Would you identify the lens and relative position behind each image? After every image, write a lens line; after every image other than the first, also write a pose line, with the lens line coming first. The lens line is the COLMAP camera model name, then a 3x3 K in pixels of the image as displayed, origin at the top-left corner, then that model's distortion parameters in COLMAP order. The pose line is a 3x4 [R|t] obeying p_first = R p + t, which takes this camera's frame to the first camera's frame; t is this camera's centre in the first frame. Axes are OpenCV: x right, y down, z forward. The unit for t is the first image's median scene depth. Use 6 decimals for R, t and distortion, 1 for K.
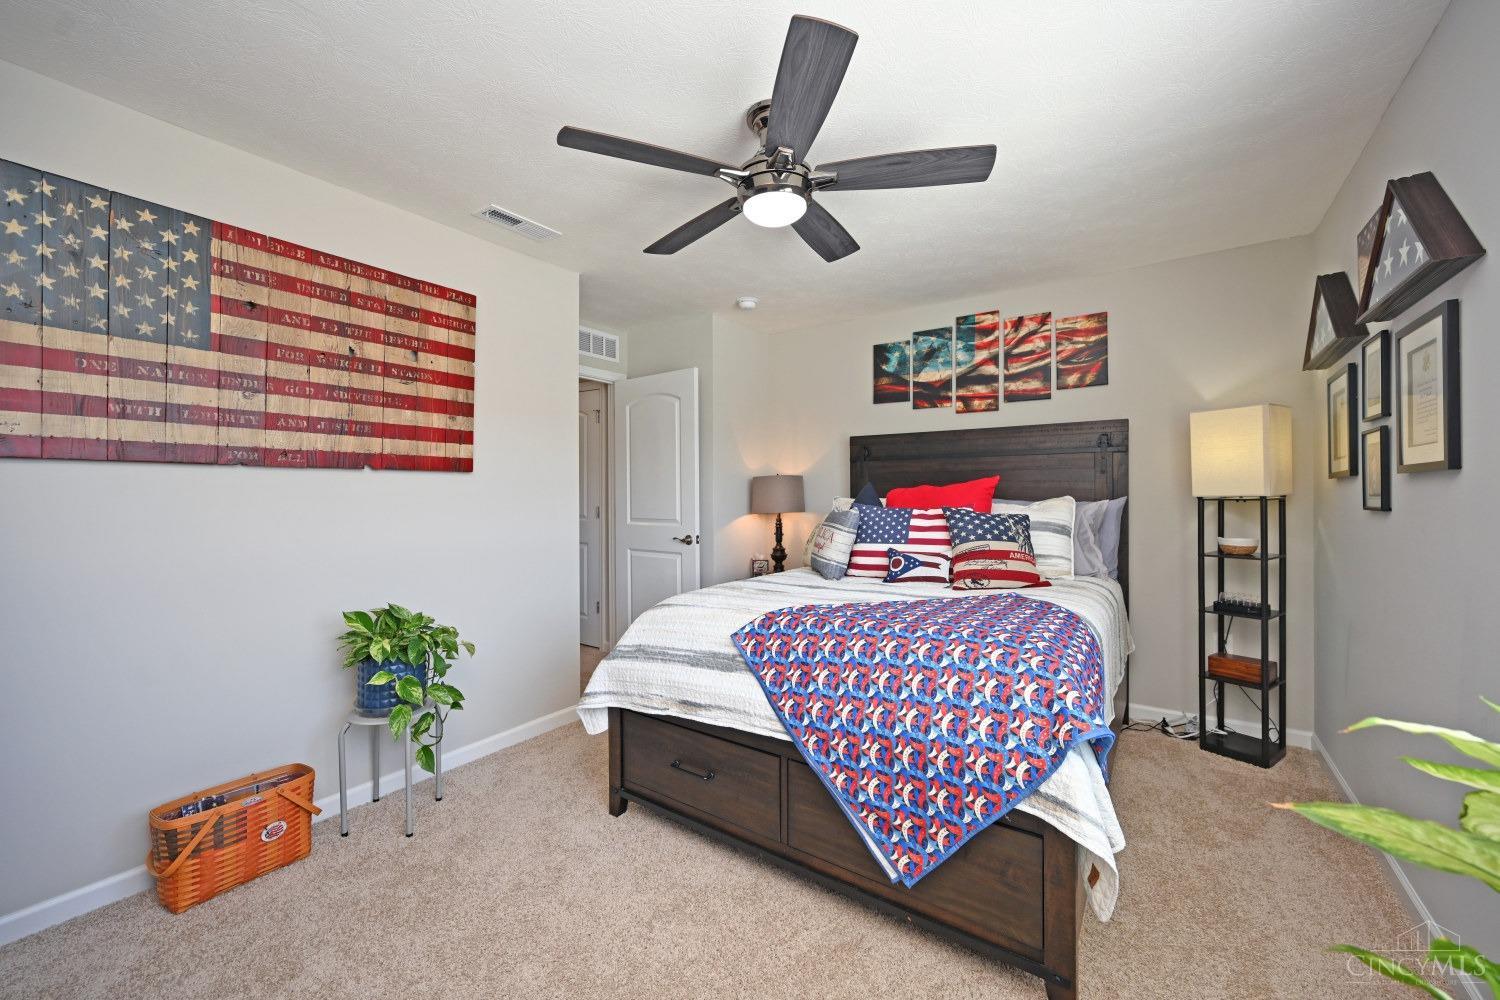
lens RADIAL K [[593.2, 0, 753.9], [0, 593.2, 492.5], [0, 0, 1]] dist [0.003296, 0.000146]
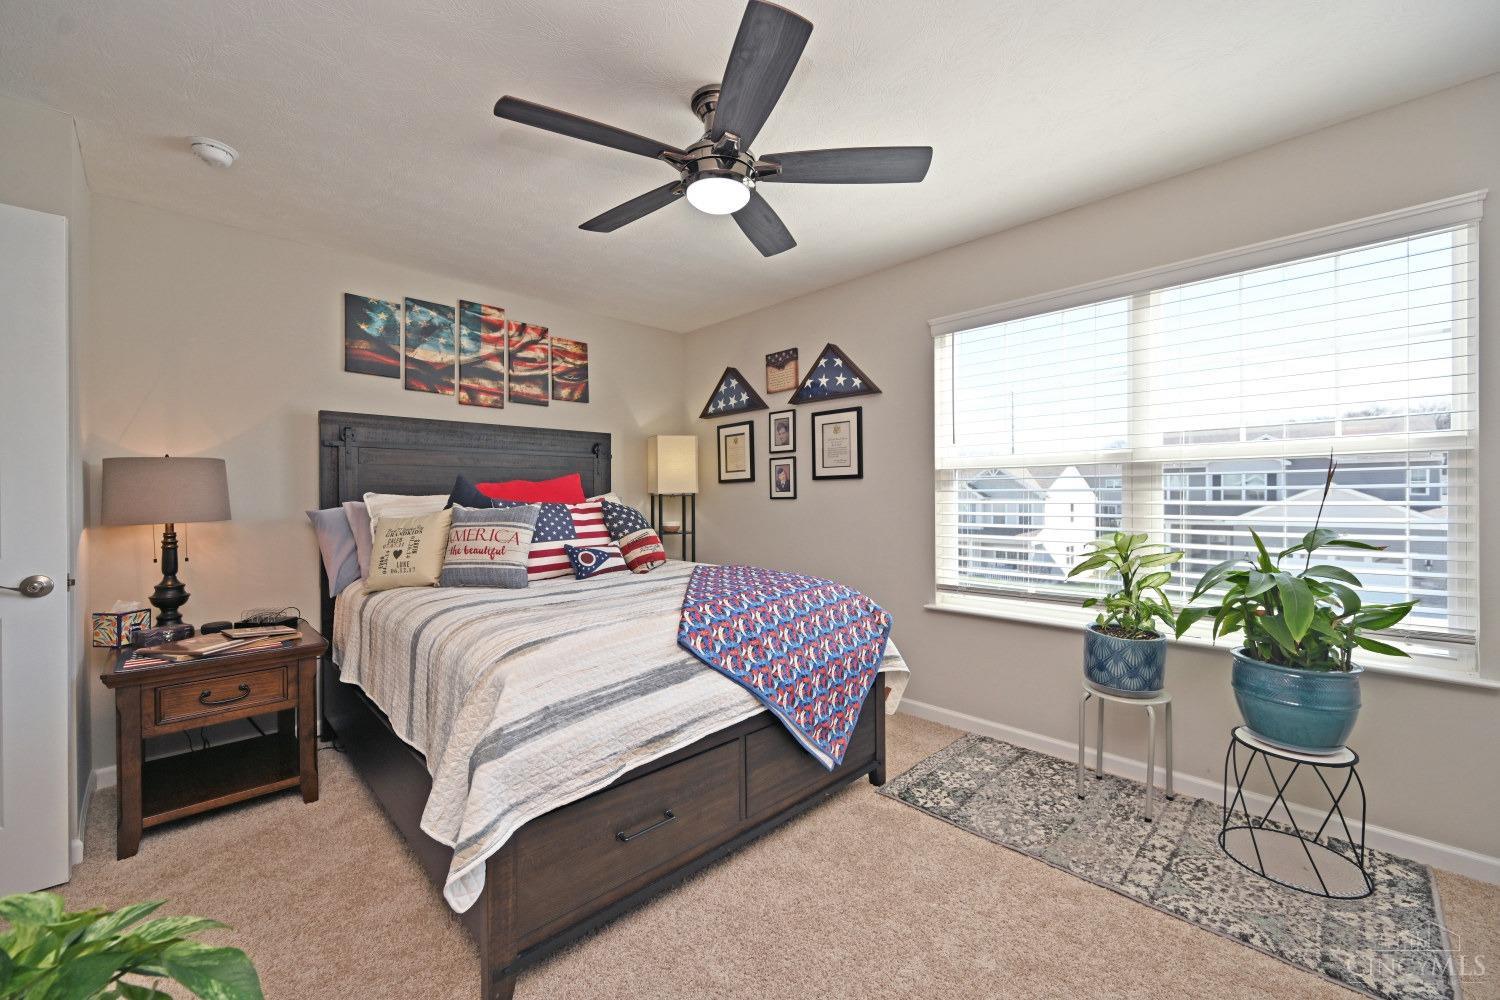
lens RADIAL K [[593.2, 0, 748.6], [0, 593.2, 494.8], [0, 0, 1]] dist [0.003296, 0.000146]
pose [[0.184073, 0.007274, 0.982886, -0.521210], [0.005533, 0.999949, -0.008437, 0.018692], [-0.982897, 0.006991, 0.184024, 0.429928]]
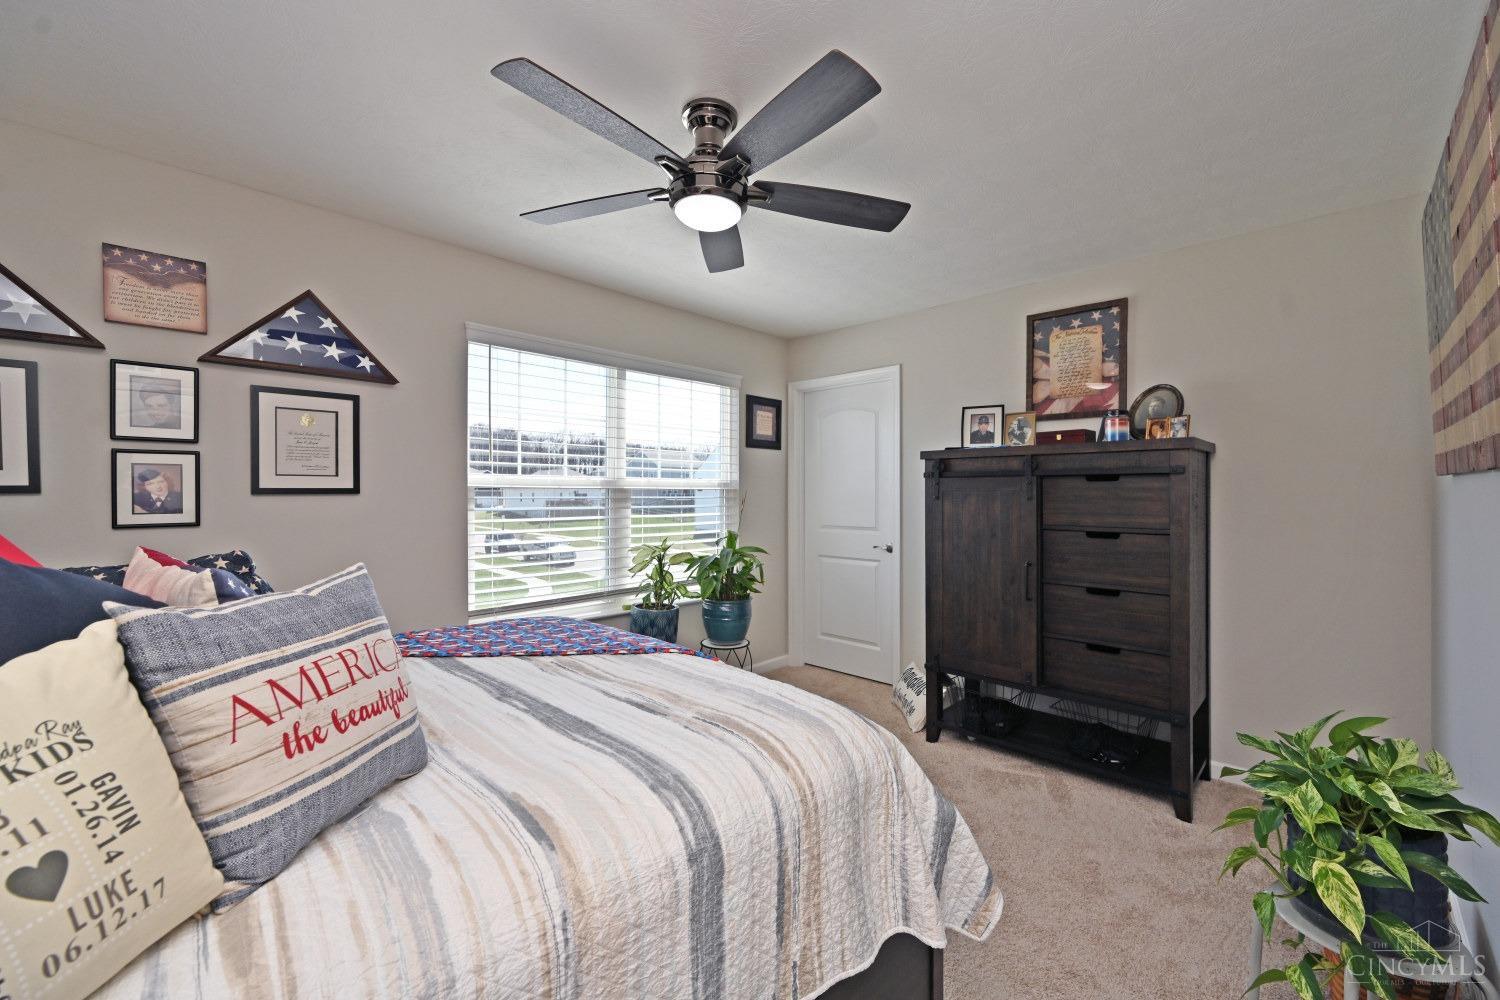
lens RADIAL K [[593.2, 0, 760.4], [0, 593.2, 508.2], [0, 0, 1]] dist [0.003296, 0.000146]
pose [[-0.989631, 0.001890, 0.143618, -0.099899], [0.005557, 0.999669, 0.025136, -0.014384], [-0.143522, 0.025673, -0.989314, 1.090102]]
